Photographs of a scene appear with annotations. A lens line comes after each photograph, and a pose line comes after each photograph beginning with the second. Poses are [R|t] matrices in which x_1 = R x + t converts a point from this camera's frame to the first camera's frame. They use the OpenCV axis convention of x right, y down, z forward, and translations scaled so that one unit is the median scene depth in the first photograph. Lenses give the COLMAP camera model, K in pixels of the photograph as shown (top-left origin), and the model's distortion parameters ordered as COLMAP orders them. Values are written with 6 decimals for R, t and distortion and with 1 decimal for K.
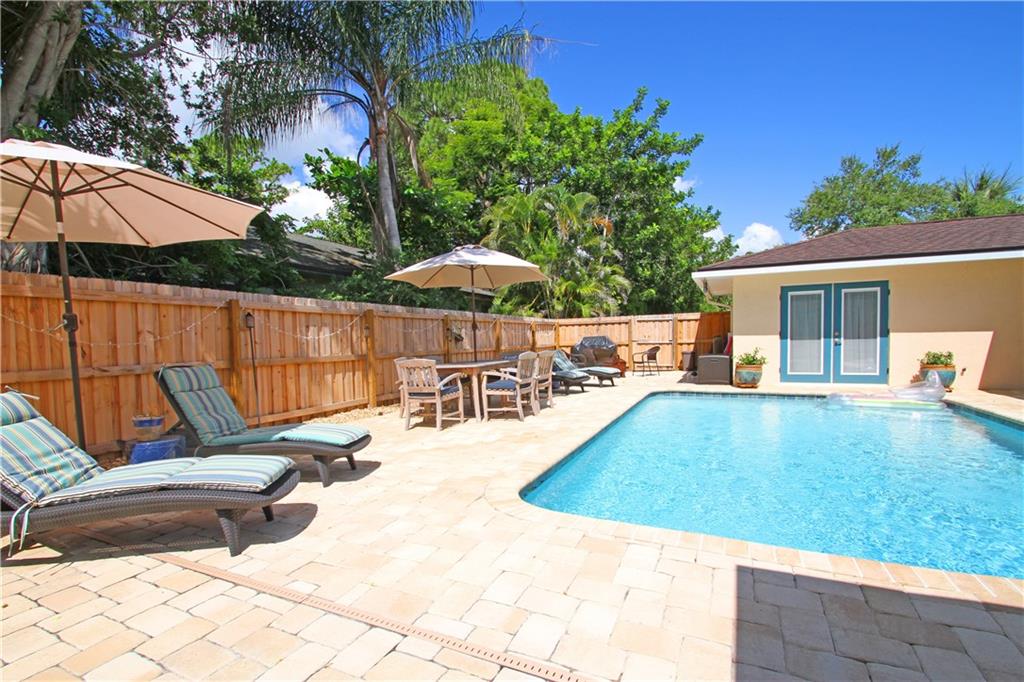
lens RADIAL K [[479.6, 0, 509.9], [0, 479.6, 362.0], [0, 0, 1]] dist [0.004307, -0.011584]
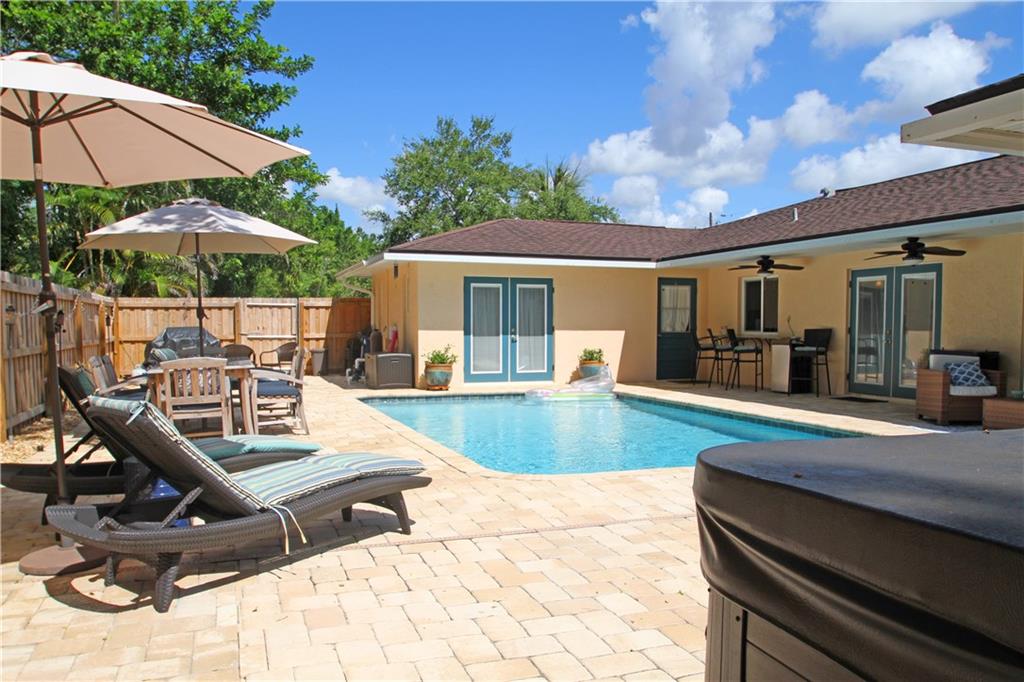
lens RADIAL K [[791.8, 0, 499.9], [0, 791.8, 371.6], [0, 0, 1]] dist [-0.053706, 0.014468]
pose [[0.711655, -0.020144, 0.702240, -0.444372], [0.017806, 0.999785, 0.010635, 0.006508], [-0.702303, 0.004935, 0.711861, -0.108019]]
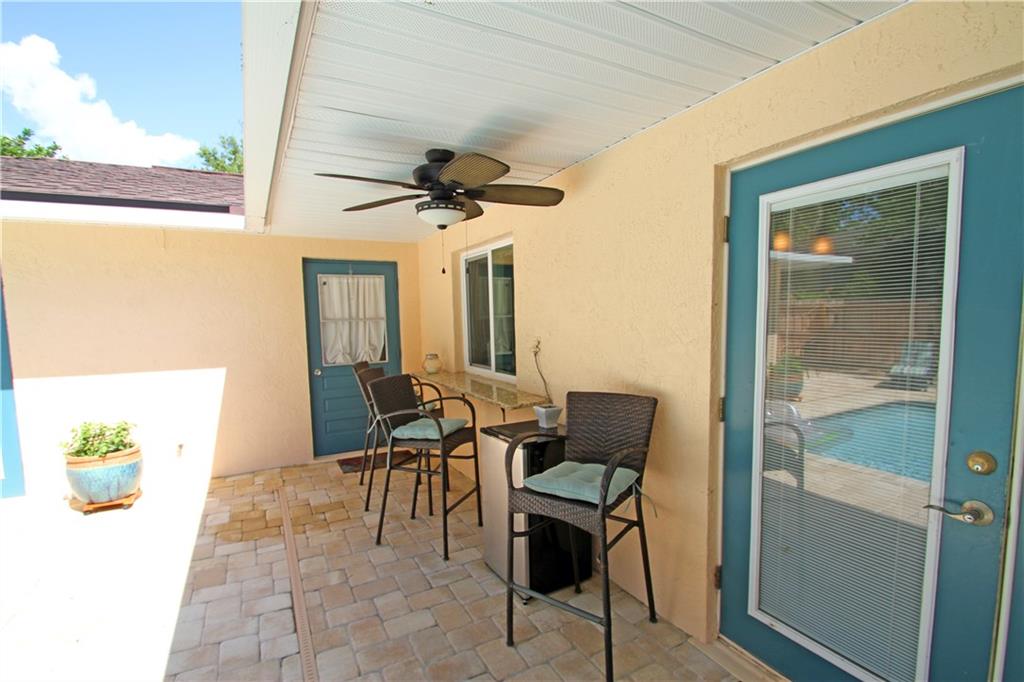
lens RADIAL K [[479.6, 0, 509.9], [0, 479.6, 362.0], [0, 0, 1]] dist [0.004307, -0.011584]
pose [[0.594435, -0.058632, 0.802003, 0.675913], [0.041950, 0.998241, 0.041886, -0.070632], [-0.803049, 0.008745, 0.595849, 0.366349]]
